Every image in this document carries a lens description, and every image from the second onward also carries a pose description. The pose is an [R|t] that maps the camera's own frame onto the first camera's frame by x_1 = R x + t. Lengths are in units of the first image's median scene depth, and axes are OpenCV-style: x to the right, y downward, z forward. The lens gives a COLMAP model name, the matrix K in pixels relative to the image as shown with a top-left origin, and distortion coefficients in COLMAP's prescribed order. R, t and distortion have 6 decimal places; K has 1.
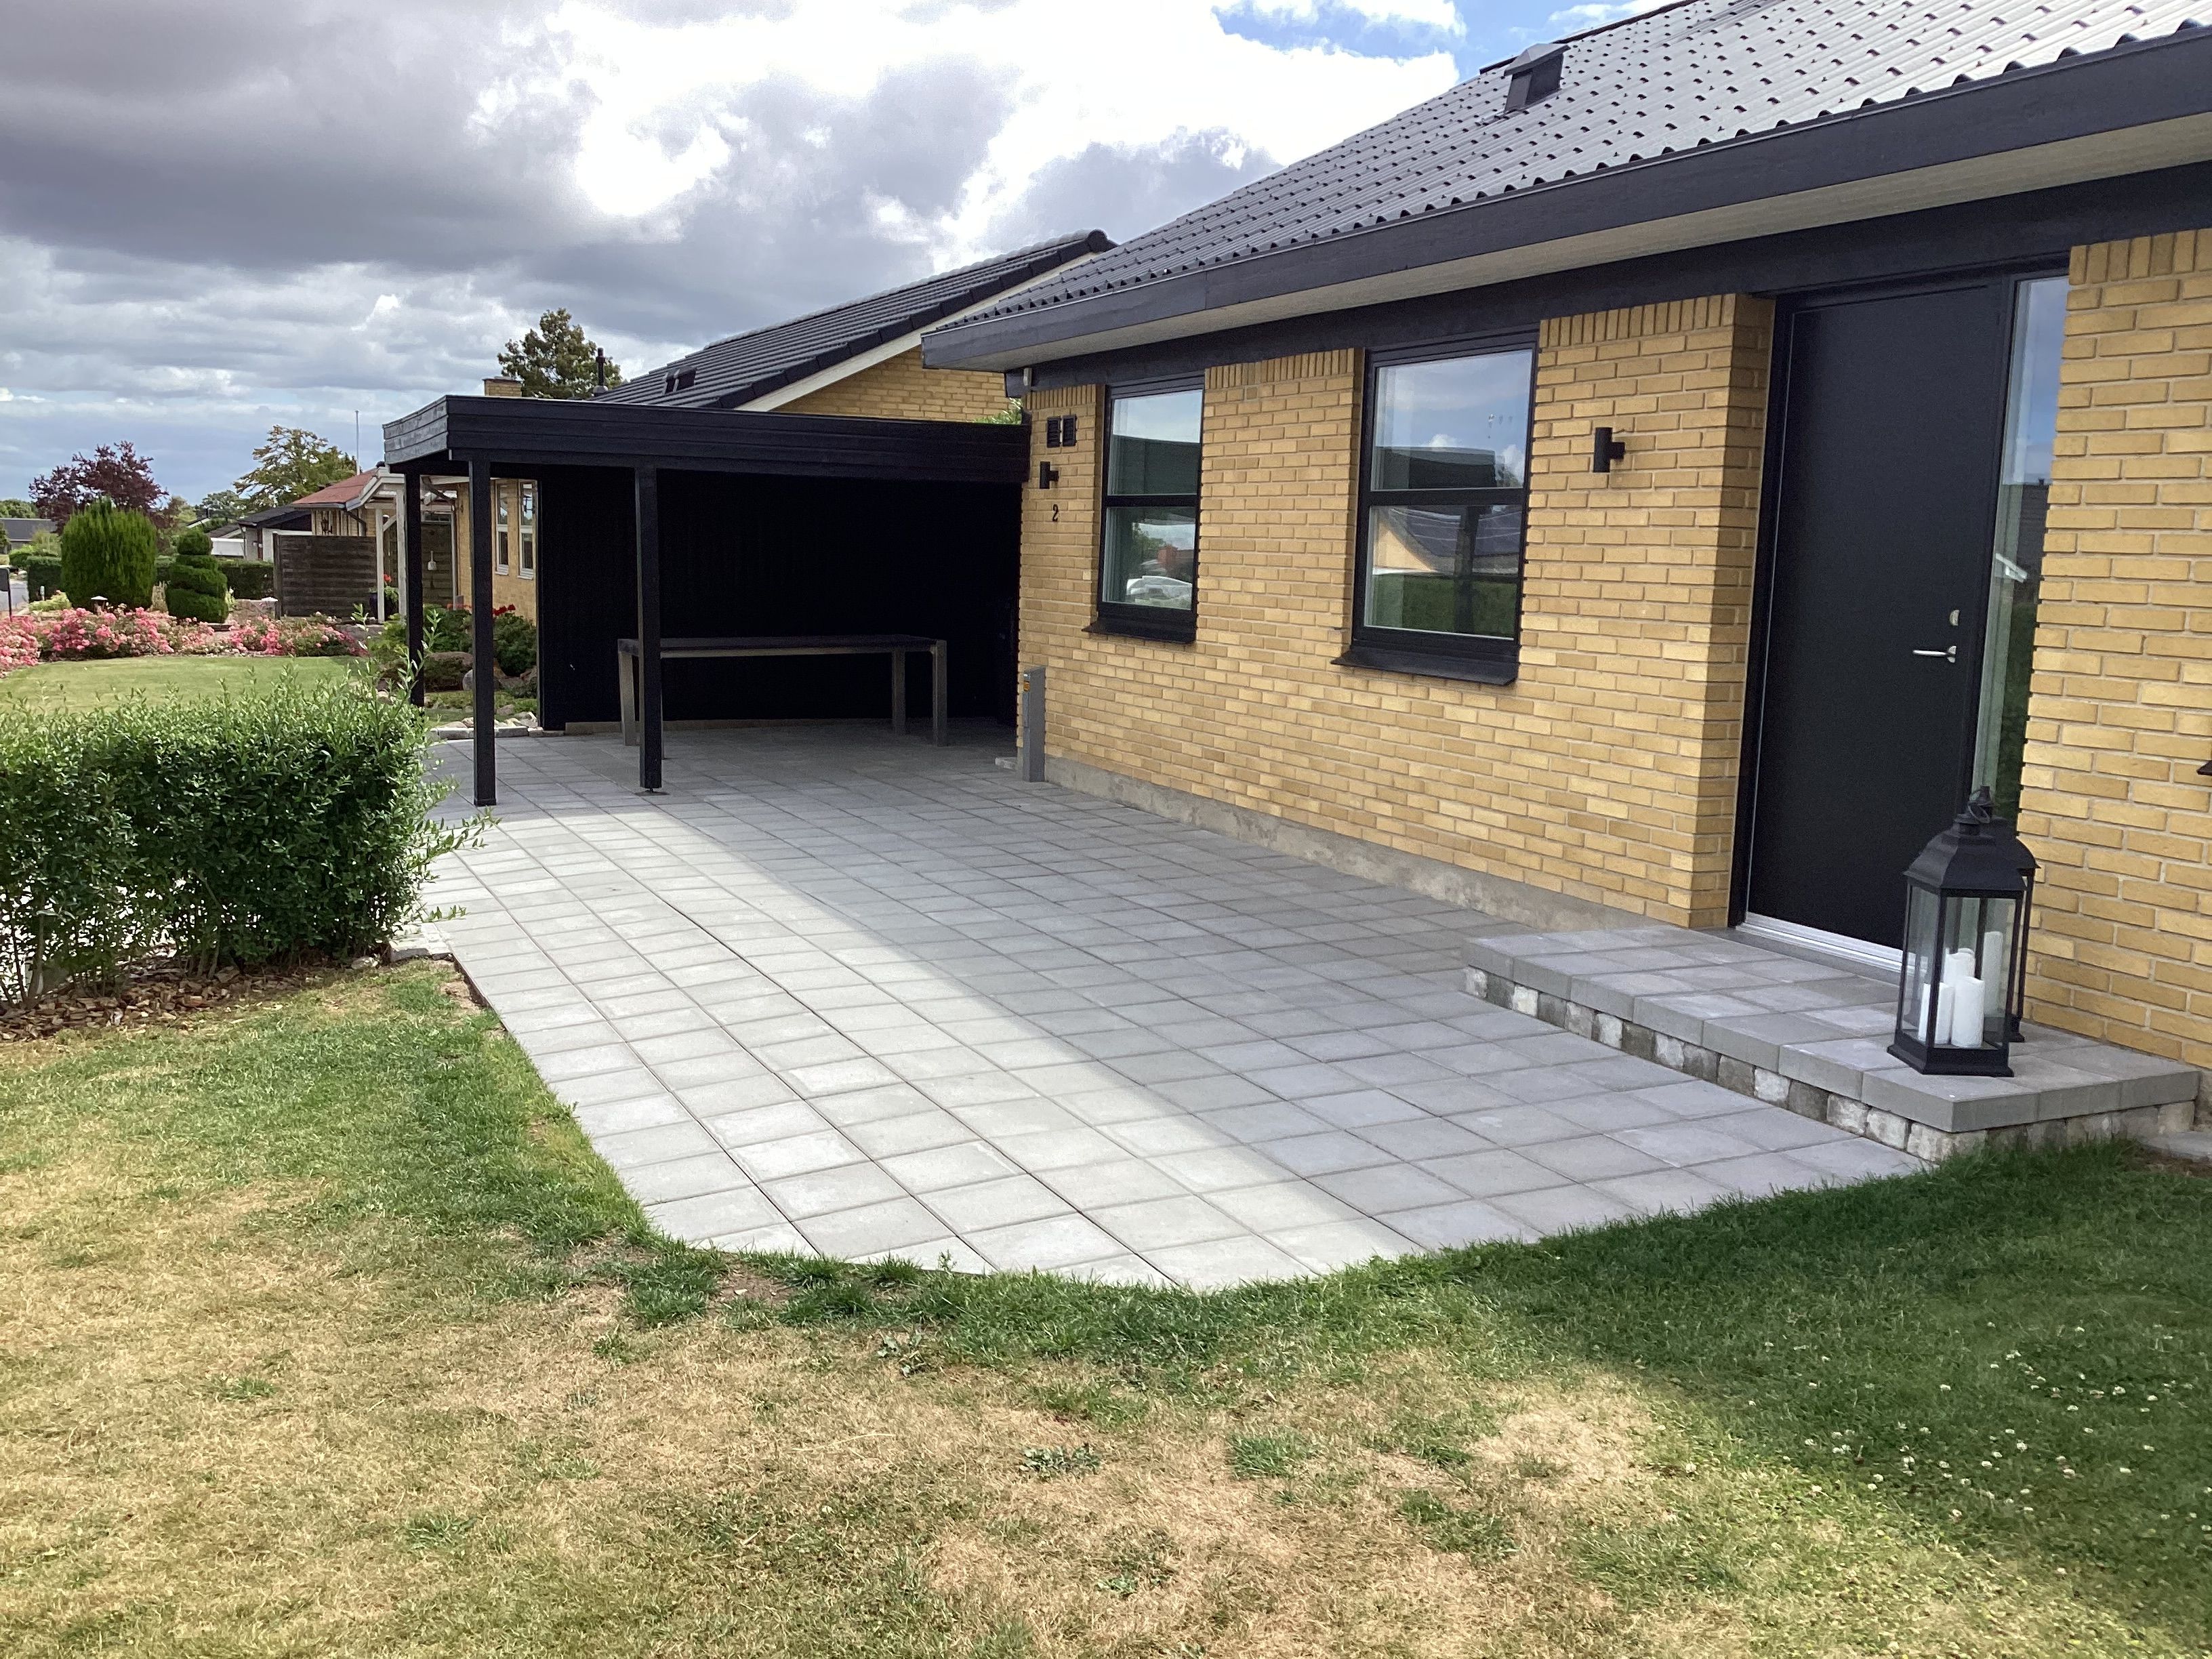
lens RADIAL K [[1988.5, 0, 1114.6], [0, 1988.5, 832.9], [0, 0, 1]] dist [0.054824, -0.058494]
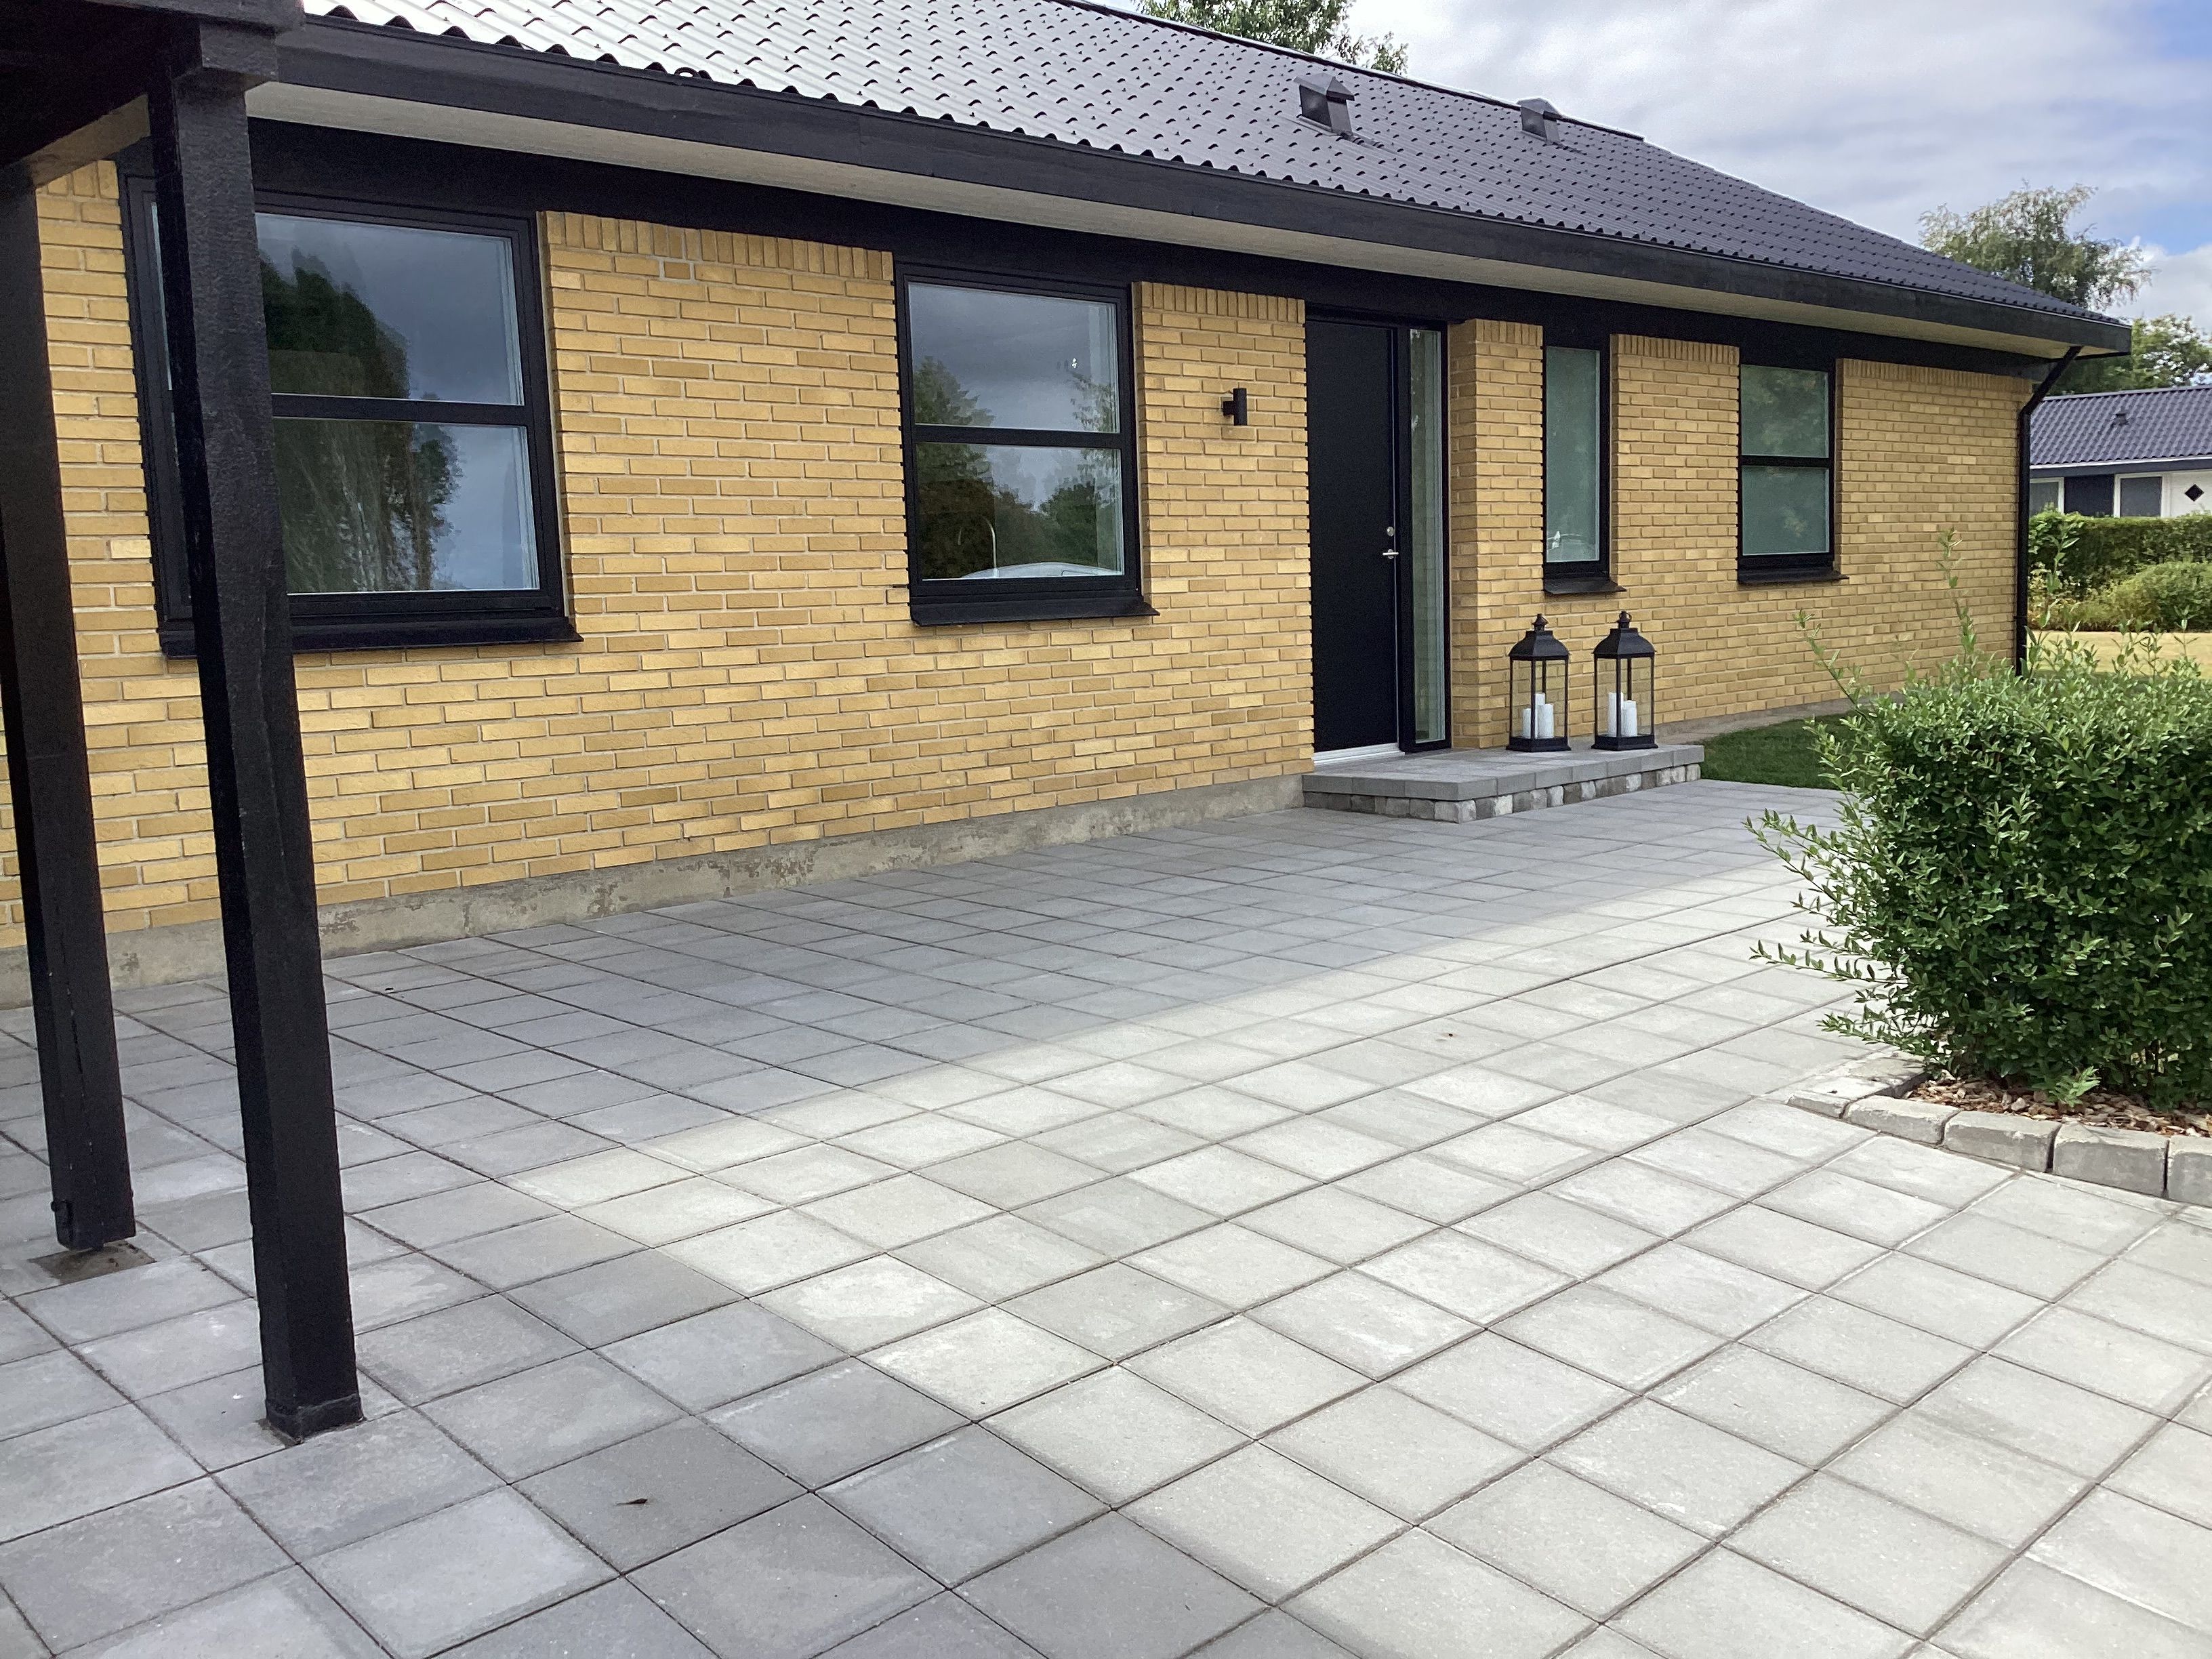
lens RADIAL K [[1988.5, 0, 1112.3], [0, 1988.5, 845.8], [0, 0, 1]] dist [0.054824, -0.058494]
pose [[-0.325377, -0.144383, 0.934496, -0.865852], [0.157018, 0.966303, 0.203969, -0.184896], [-0.932456, 0.213100, -0.291742, 1.421080]]
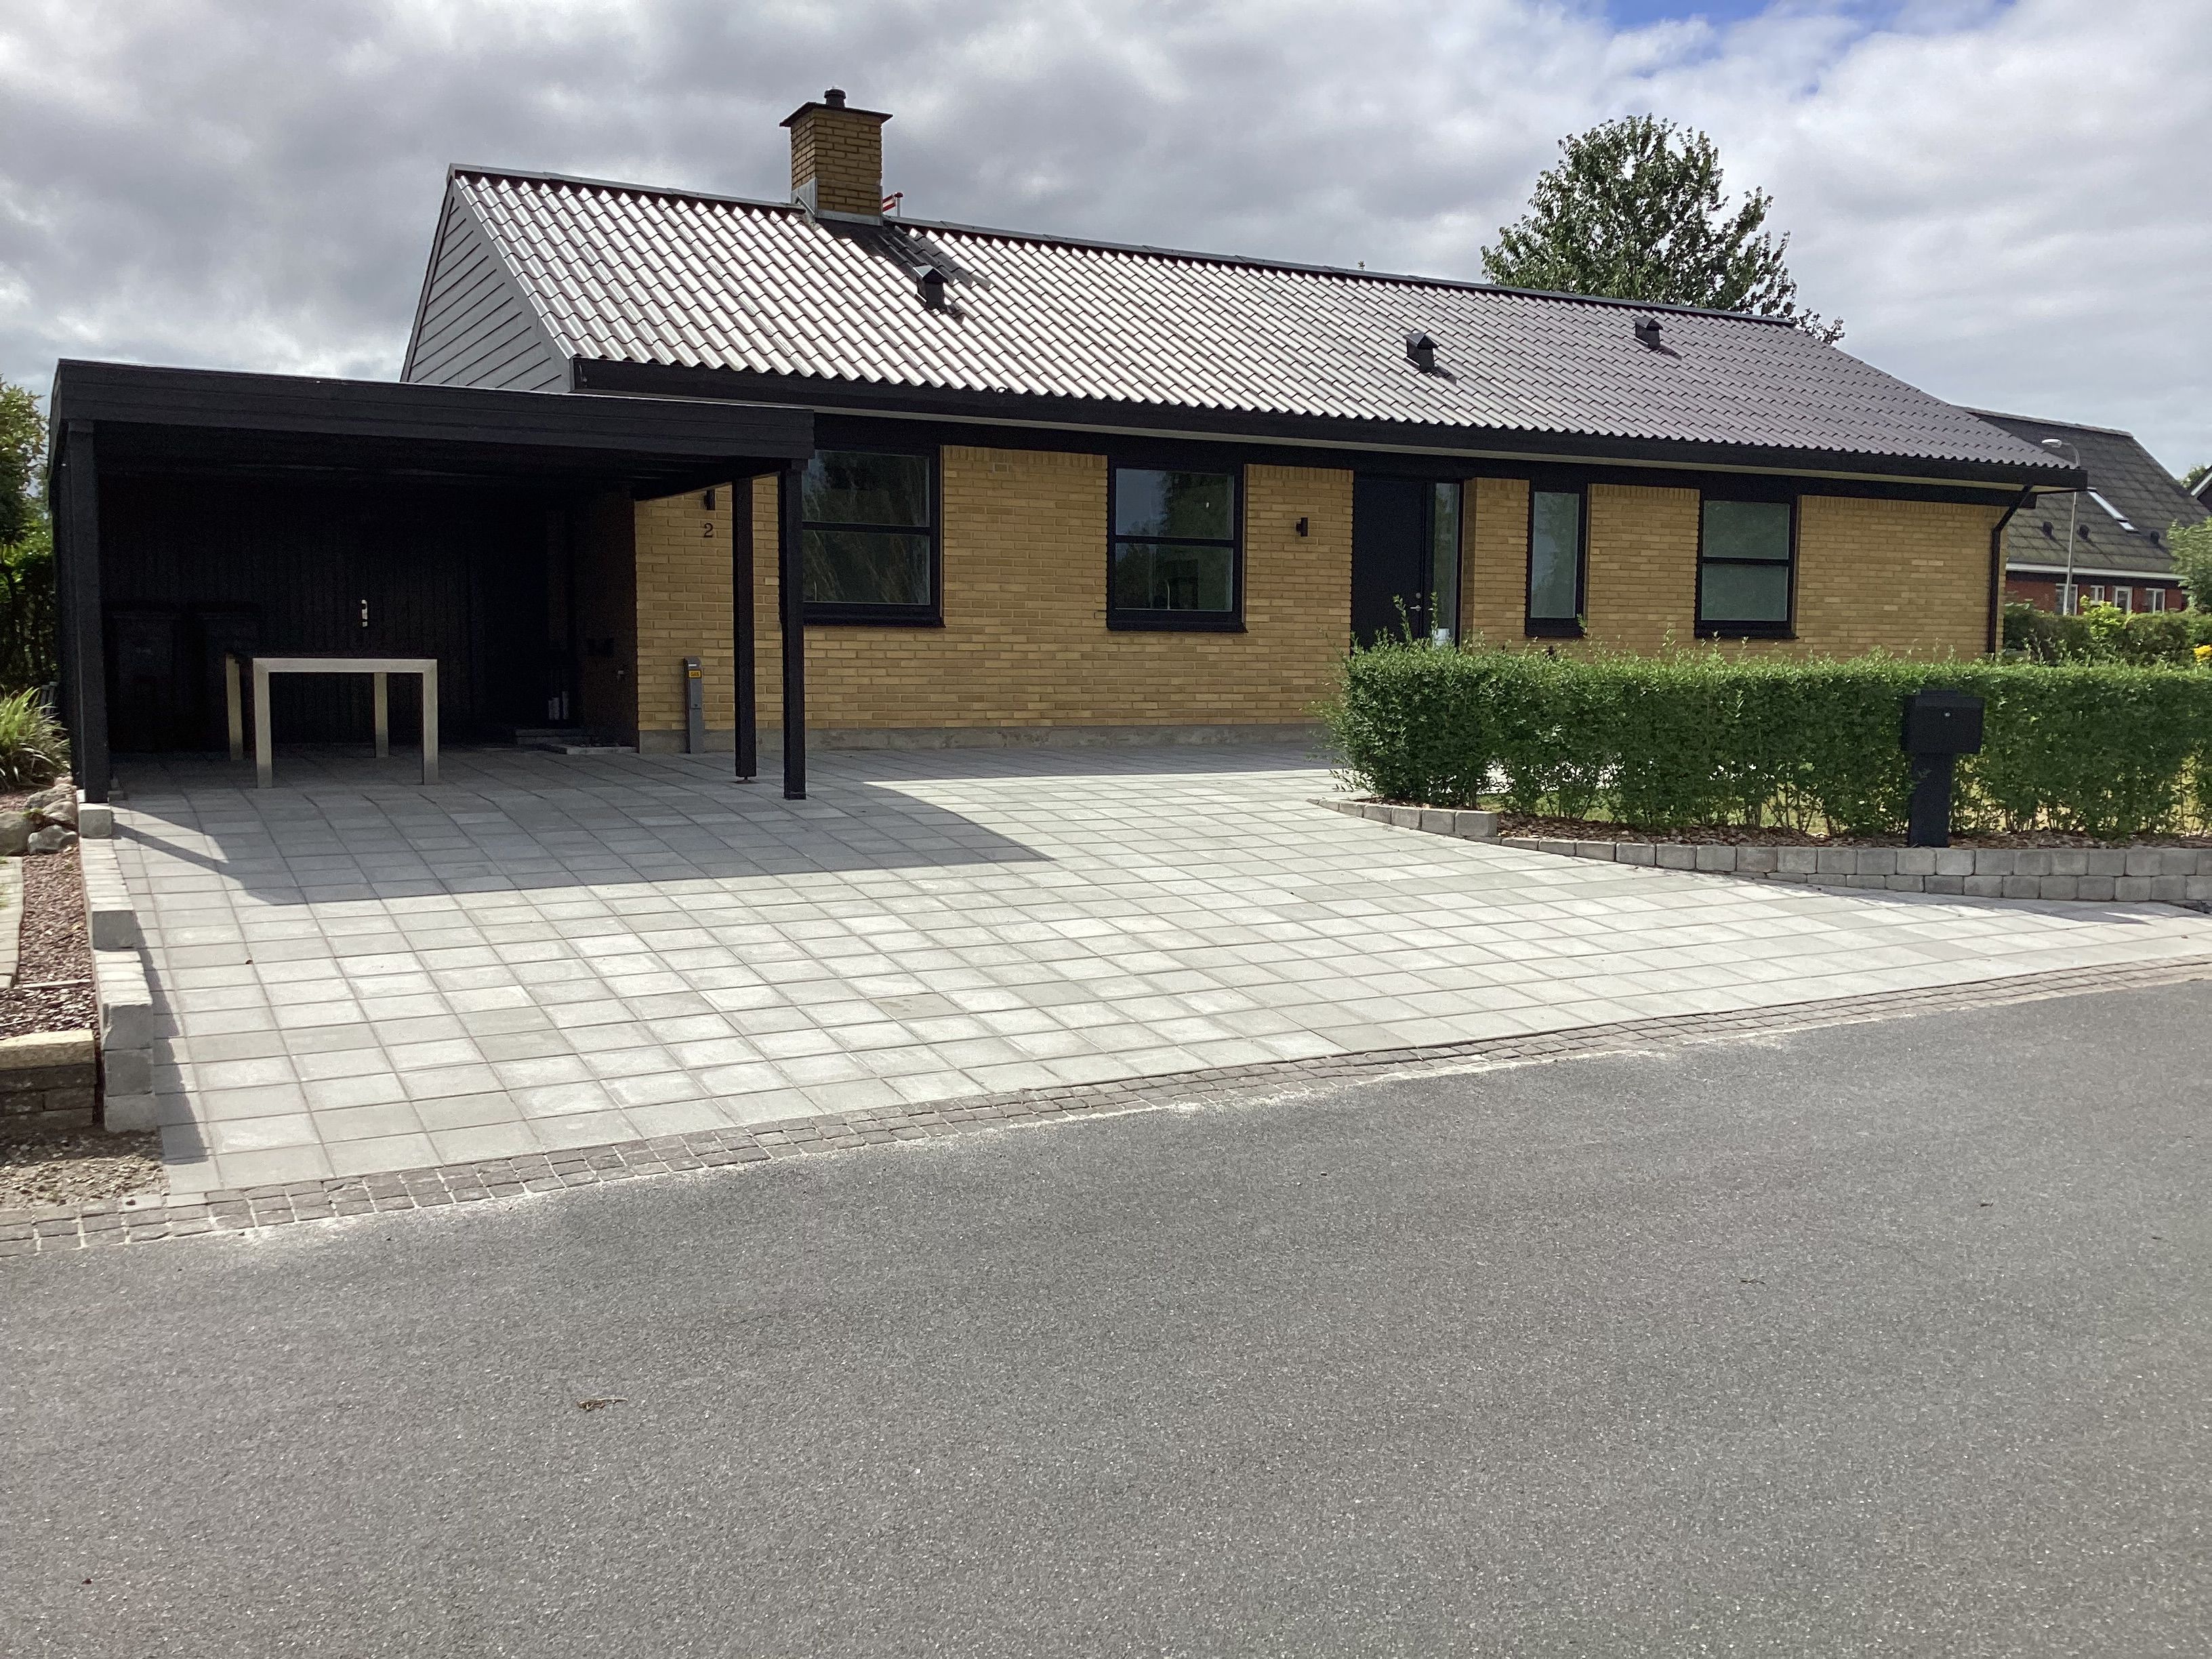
lens RADIAL K [[1988.5, 0, 1097.1], [0, 1988.5, 818.7], [0, 0, 1]] dist [0.054824, -0.058494]
pose [[-0.037834, -0.115933, 0.992536, -2.004649], [0.132105, 0.983949, 0.119966, -0.160185], [-0.990513, 0.135658, -0.021912, 1.280033]]
